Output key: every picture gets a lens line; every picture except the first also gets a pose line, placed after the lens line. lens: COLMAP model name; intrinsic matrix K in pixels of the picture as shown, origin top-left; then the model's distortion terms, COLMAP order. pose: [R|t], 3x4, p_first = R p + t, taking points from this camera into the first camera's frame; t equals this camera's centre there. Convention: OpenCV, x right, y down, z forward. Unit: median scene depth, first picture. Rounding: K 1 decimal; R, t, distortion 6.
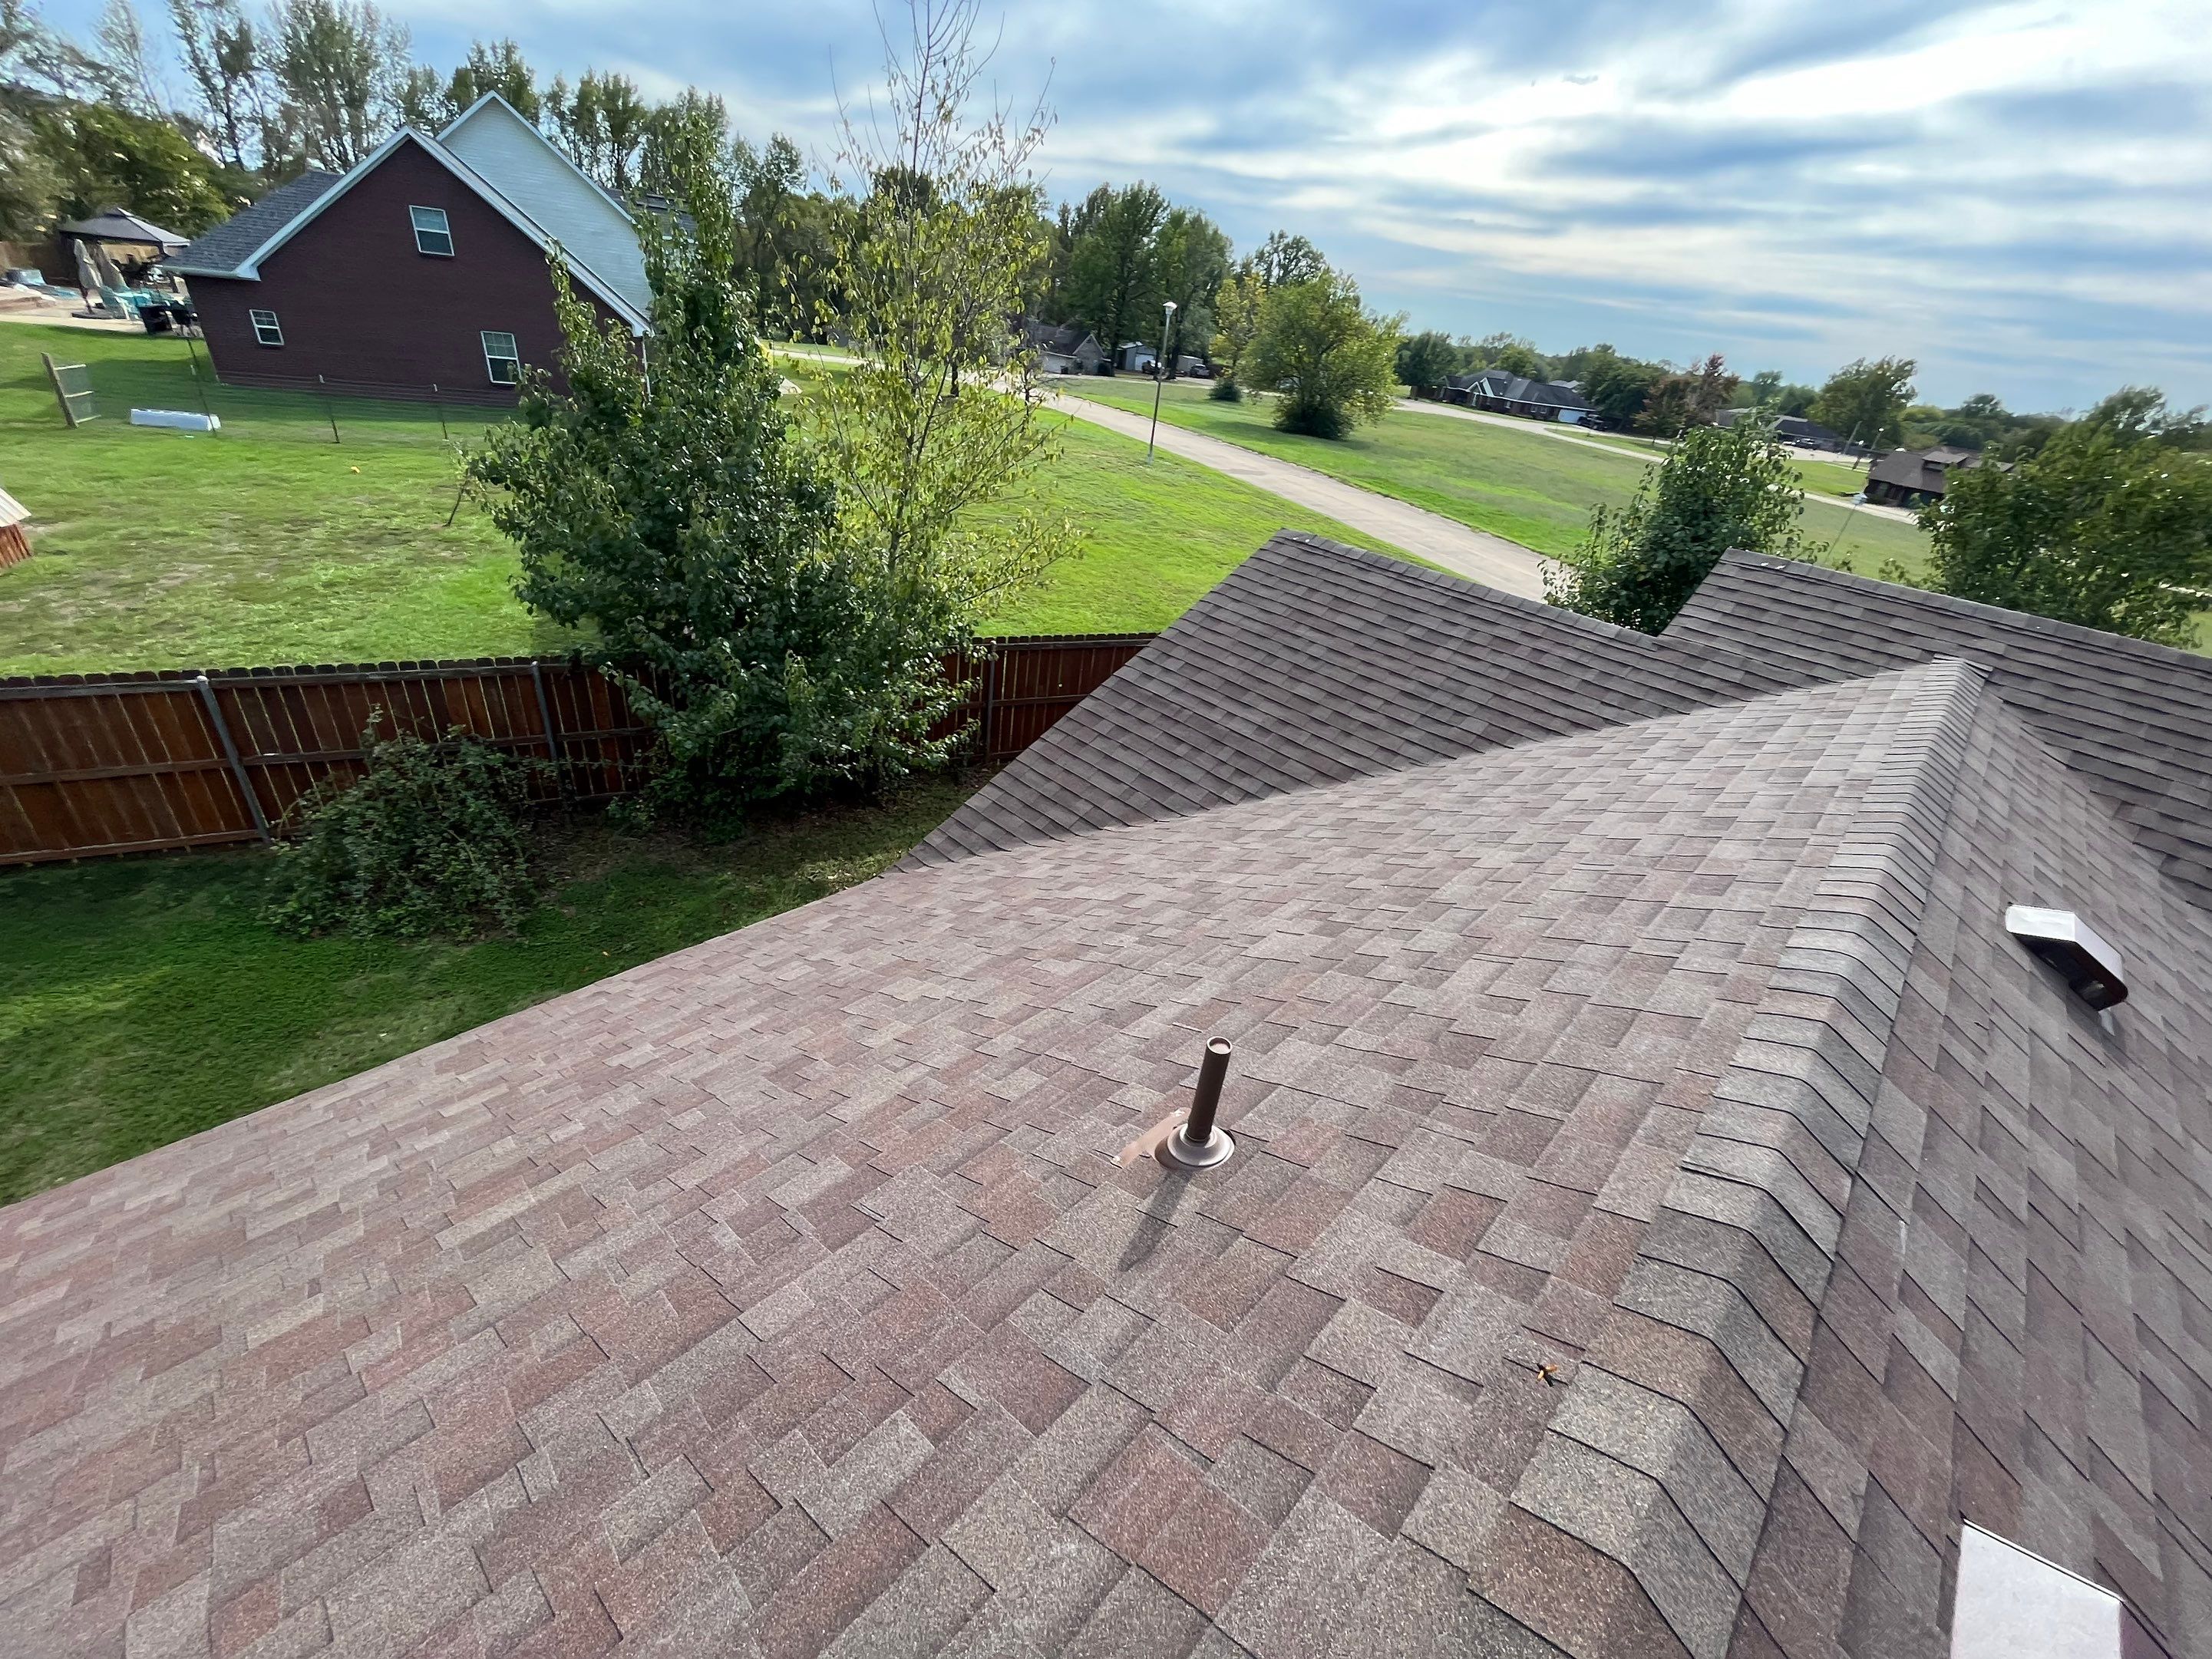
lens RADIAL K [[902.3, 0, 1106.0], [0, 902.3, 829.5], [0, 0, 1]] dist [0.005923, -0.002315]
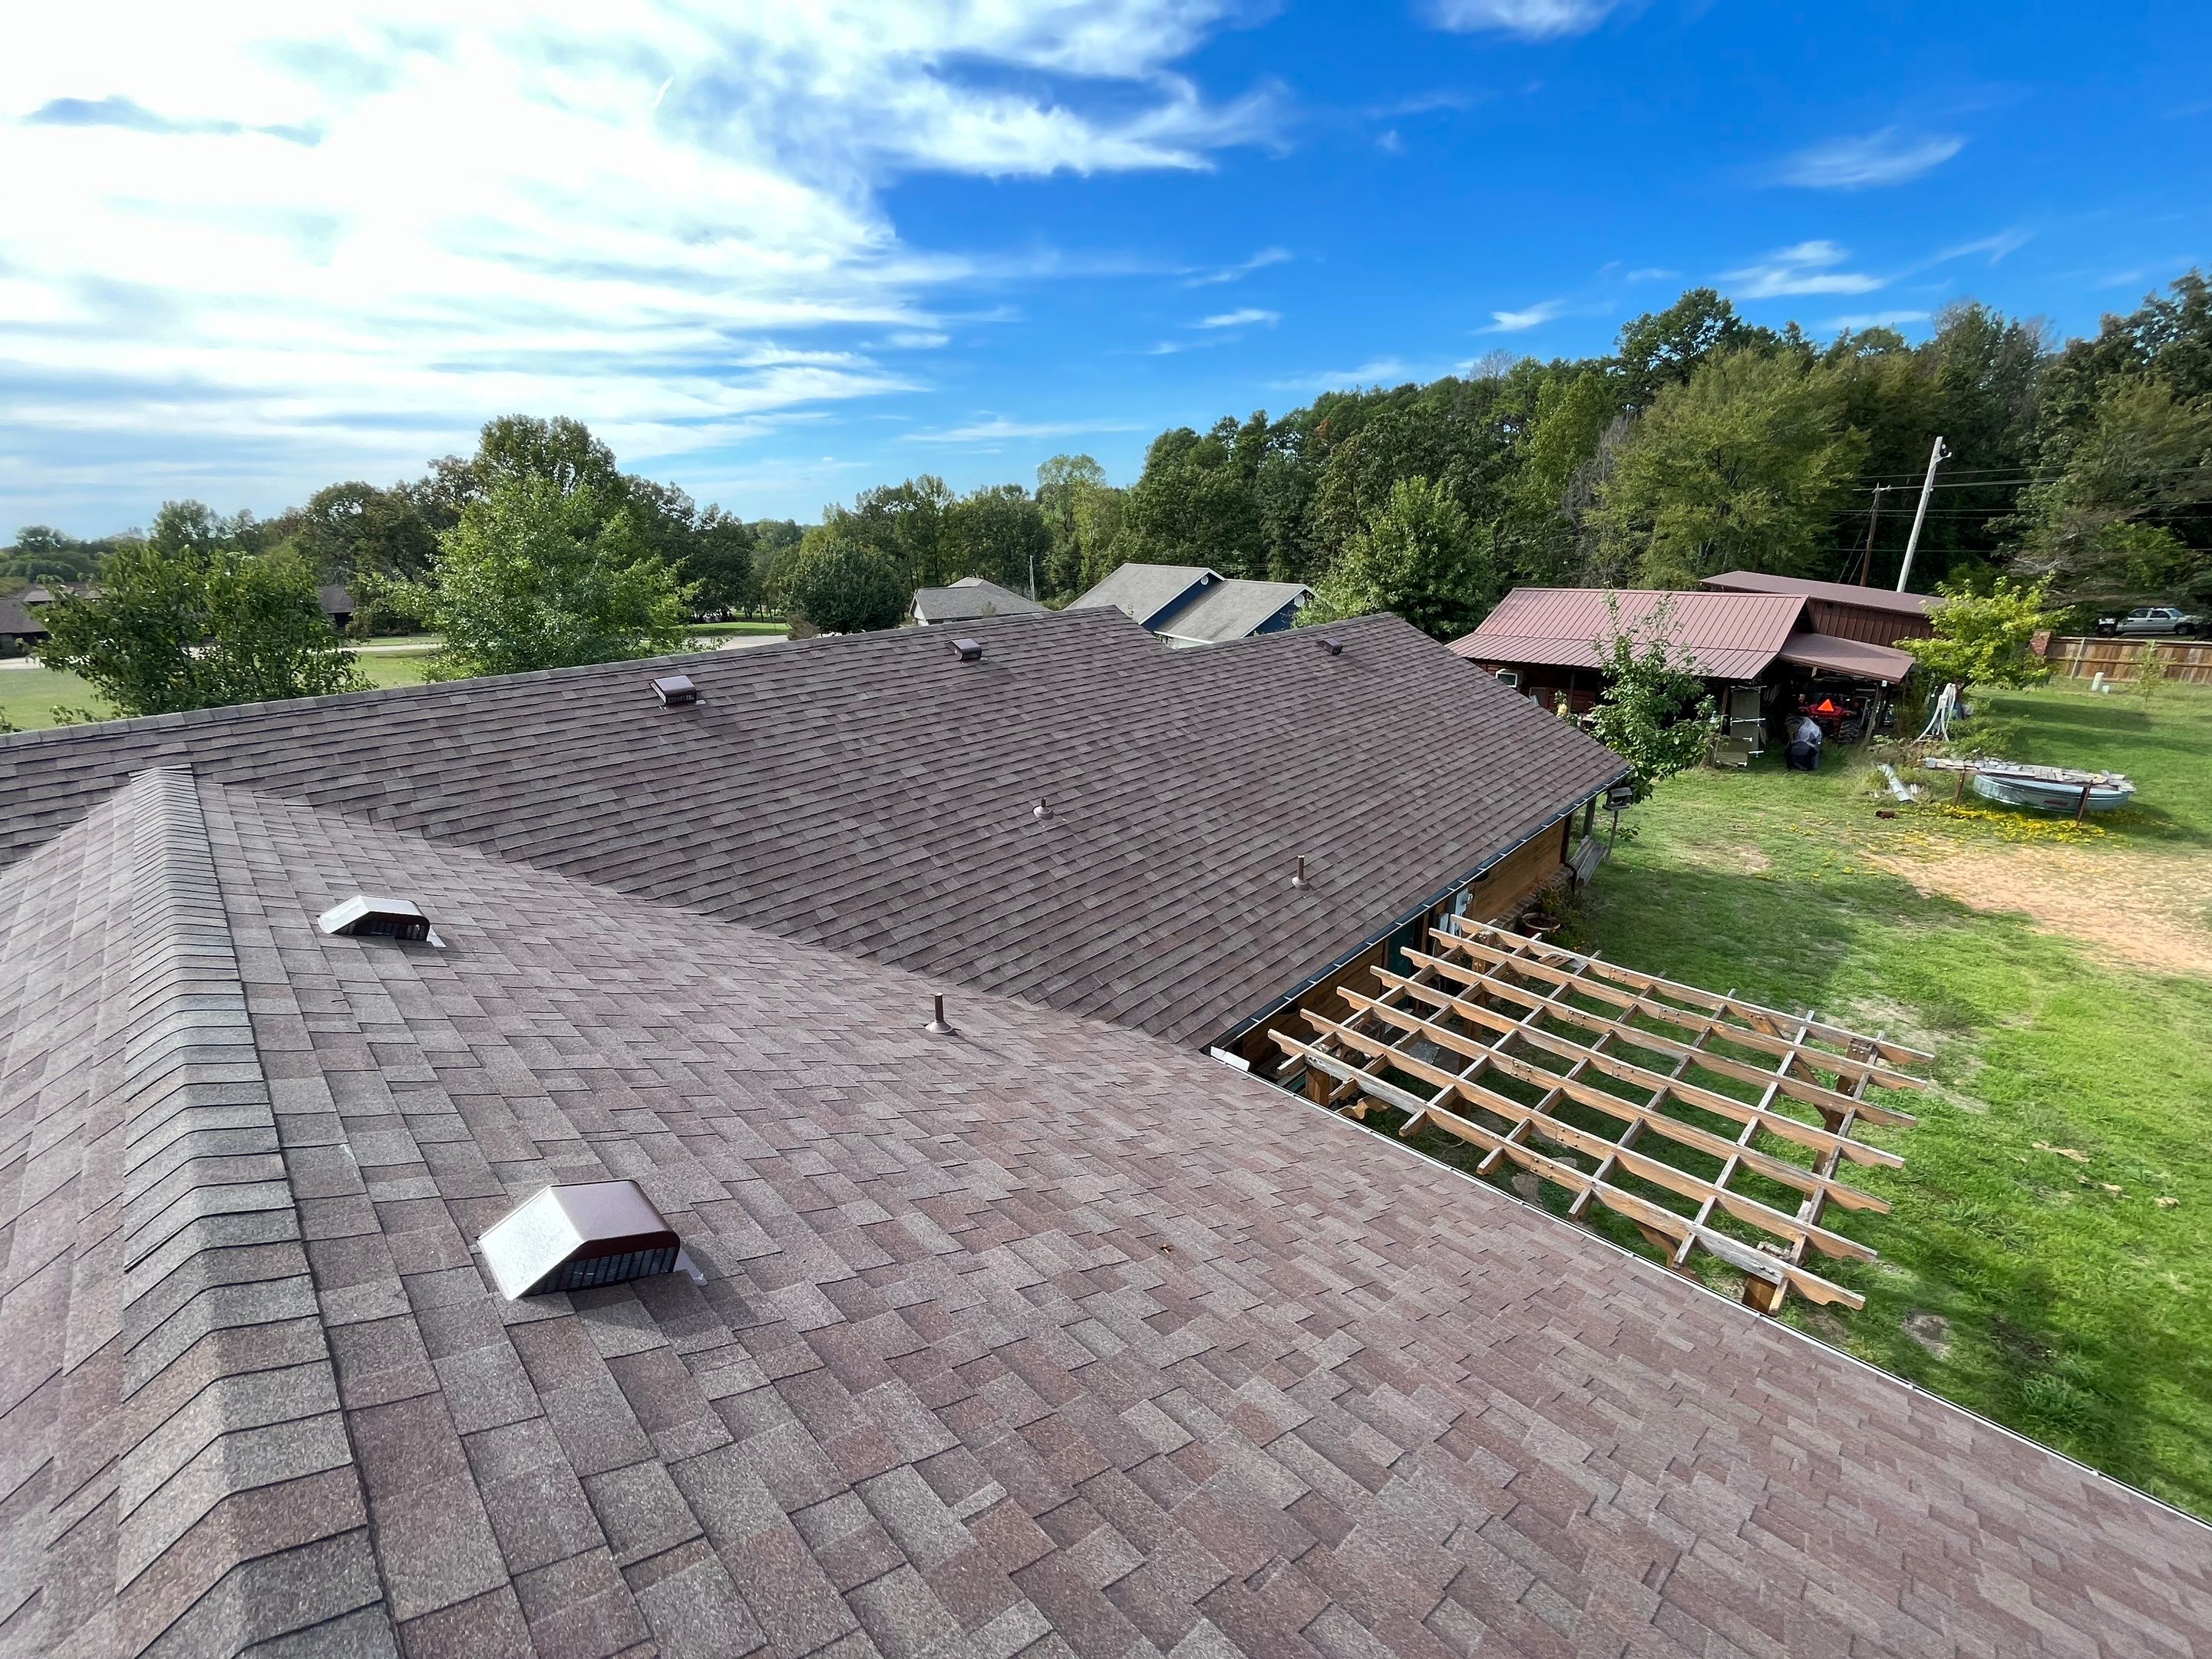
lens RADIAL K [[902.3, 0, 1106.0], [0, 902.3, 829.5], [0, 0, 1]] dist [0.005923, -0.002315]
pose [[-0.004645, -0.435376, 0.900237, -0.041027], [0.532531, 0.760898, 0.370736, 0.116104], [-0.846398, 0.481126, 0.228317, -0.234893]]
